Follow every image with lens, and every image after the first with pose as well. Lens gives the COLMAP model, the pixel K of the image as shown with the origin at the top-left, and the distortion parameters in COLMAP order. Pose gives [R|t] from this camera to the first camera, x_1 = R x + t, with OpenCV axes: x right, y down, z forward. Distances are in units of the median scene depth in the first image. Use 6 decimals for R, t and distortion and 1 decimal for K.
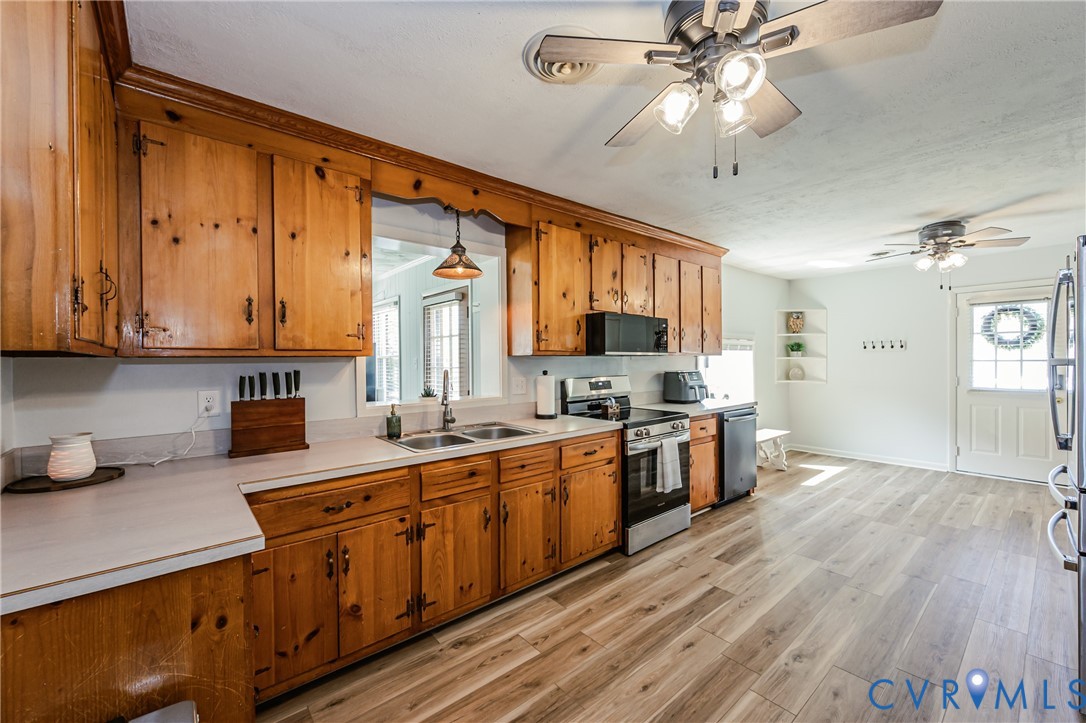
lens RADIAL K [[436.4, 0, 544.5], [0, 436.4, 359.7], [0, 0, 1]] dist [0.001303, -0.000704]
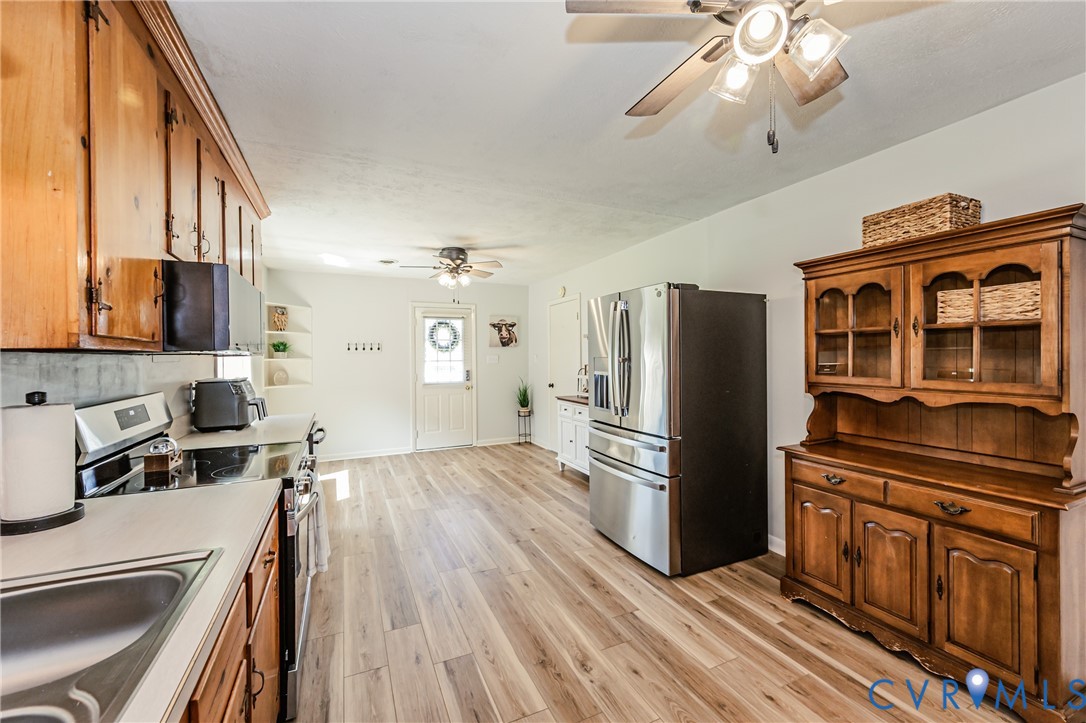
lens RADIAL K [[436.4, 0, 541.0], [0, 436.4, 355.8], [0, 0, 1]] dist [0.001303, -0.000704]
pose [[0.274324, 0.007064, 0.961611, -0.207333], [0.007889, 0.999923, -0.009596, 0.001992], [-0.961605, 0.010218, 0.274247, 0.452219]]
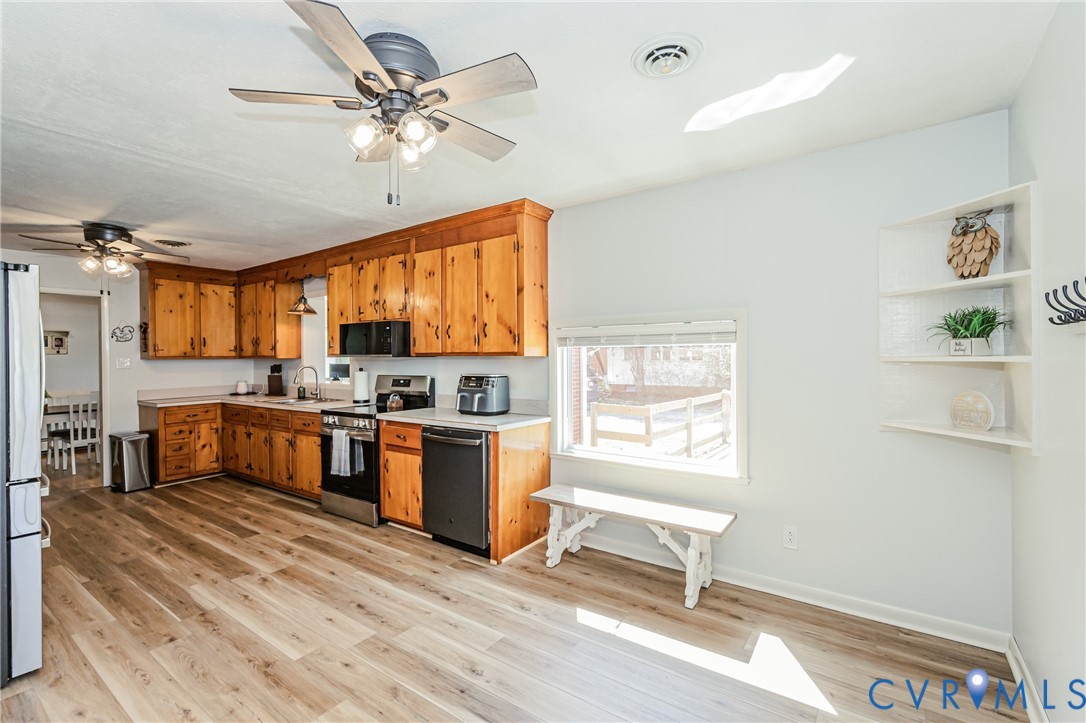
lens RADIAL K [[486.9, 0, 543.5], [0, 486.9, 359.6], [0, 0, 1]] dist [-0.001440, -0.000380]
pose [[0.243926, 0.010733, -0.969734, 1.458739], [0.005054, 0.999911, 0.012338, -0.016658], [0.969781, -0.007910, 0.243850, 1.063608]]
